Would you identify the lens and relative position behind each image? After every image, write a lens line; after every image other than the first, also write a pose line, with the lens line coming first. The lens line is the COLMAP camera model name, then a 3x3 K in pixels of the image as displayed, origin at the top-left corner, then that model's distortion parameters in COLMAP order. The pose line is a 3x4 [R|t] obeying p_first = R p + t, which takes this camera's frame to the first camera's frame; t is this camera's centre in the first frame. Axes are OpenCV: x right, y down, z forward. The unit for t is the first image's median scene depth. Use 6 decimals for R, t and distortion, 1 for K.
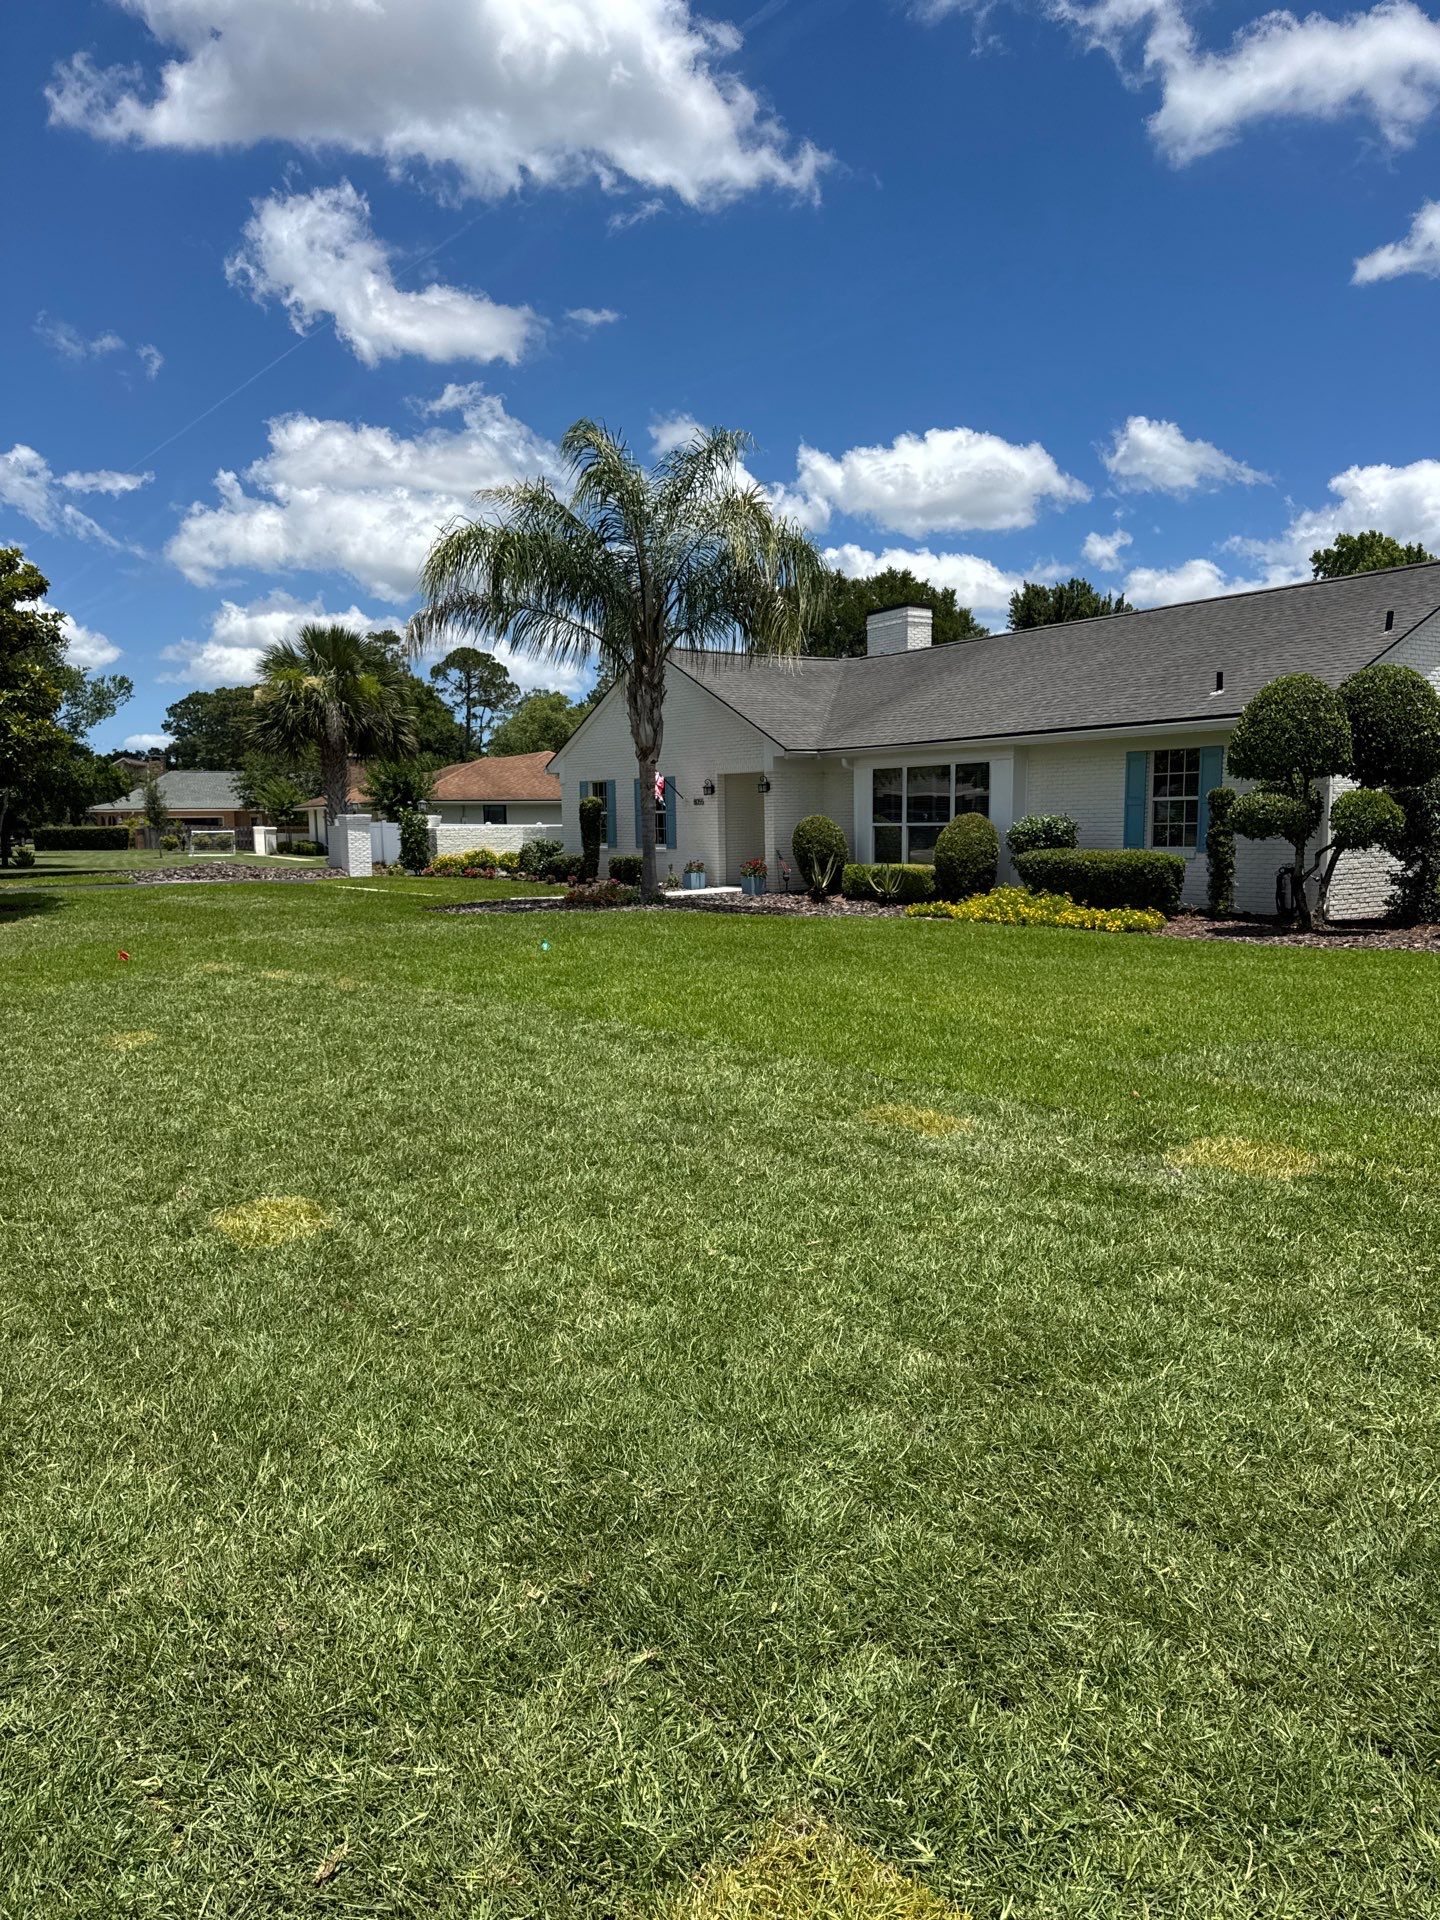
lens RADIAL K [[1324.5, 0, 720.0], [0, 1324.5, 960.0], [0, 0, 1]] dist [0.080884, -0.080499]
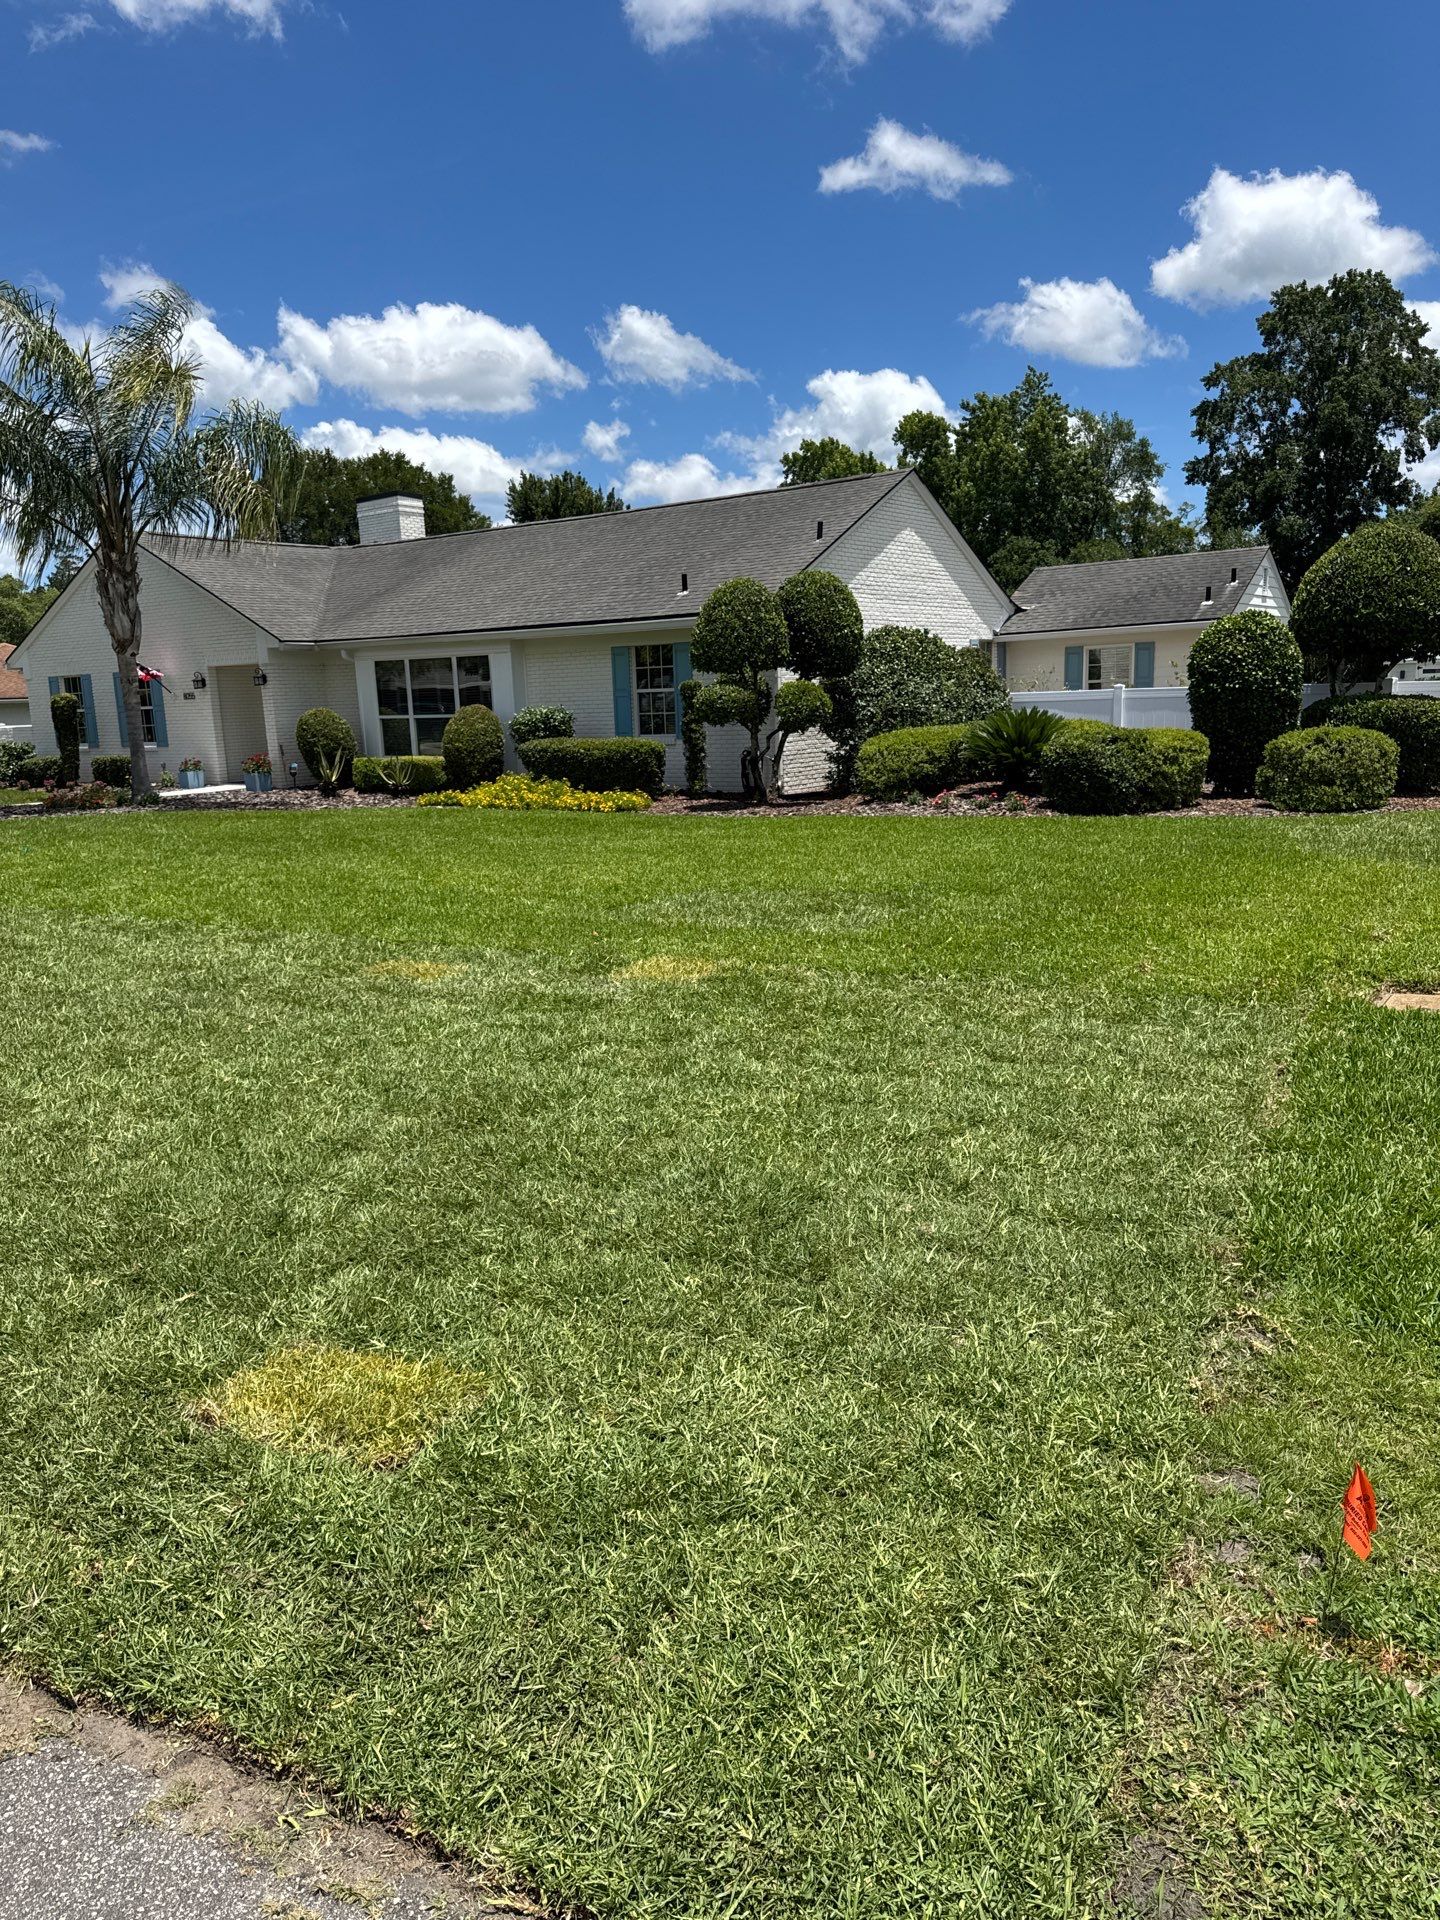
lens RADIAL K [[1449.1, 0, 813.4], [0, 1449.1, 998.1], [0, 0, 1]] dist [0.103624, -0.223125]
pose [[0.931109, -0.086733, 0.354278, 0.012012], [0.056147, 0.993822, 0.095739, 0.026282], [-0.360393, -0.069252, 0.930226, -0.199149]]
